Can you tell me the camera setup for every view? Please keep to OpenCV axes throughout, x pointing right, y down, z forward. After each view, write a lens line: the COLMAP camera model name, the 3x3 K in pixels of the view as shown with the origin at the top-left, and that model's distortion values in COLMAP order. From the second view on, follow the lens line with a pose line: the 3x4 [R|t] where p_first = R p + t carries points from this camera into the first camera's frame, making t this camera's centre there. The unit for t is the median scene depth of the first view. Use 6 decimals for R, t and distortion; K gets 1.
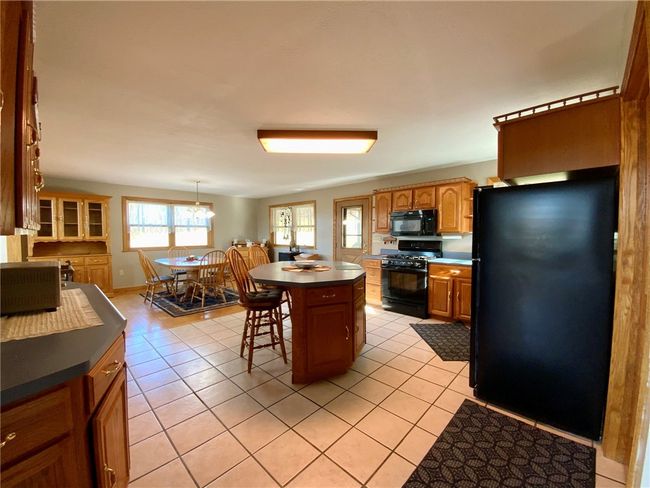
lens RADIAL K [[264.9, 0, 323.7], [0, 264.9, 245.6], [0, 0, 1]] dist [0.025474, -0.021263]
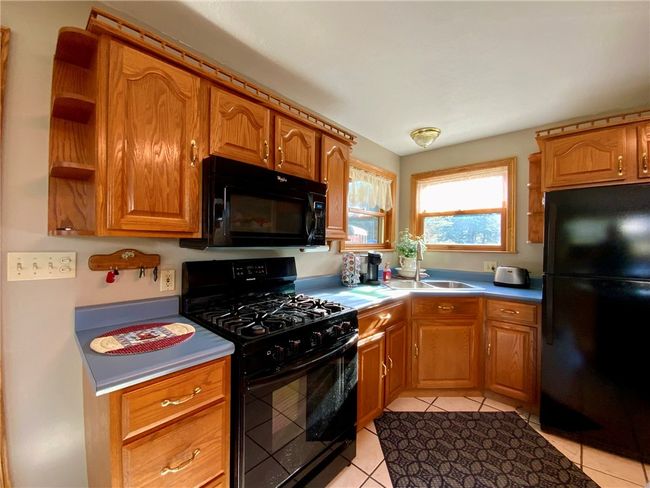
lens RADIAL K [[264.9, 0, 323.7], [0, 264.9, 245.6], [0, 0, 1]] dist [0.025474, -0.021263]
pose [[-0.026549, -0.010215, 0.999595, -0.007618], [0.028339, 0.999538, 0.010967, -0.034453], [-0.999246, 0.028619, -0.026247, 0.797237]]
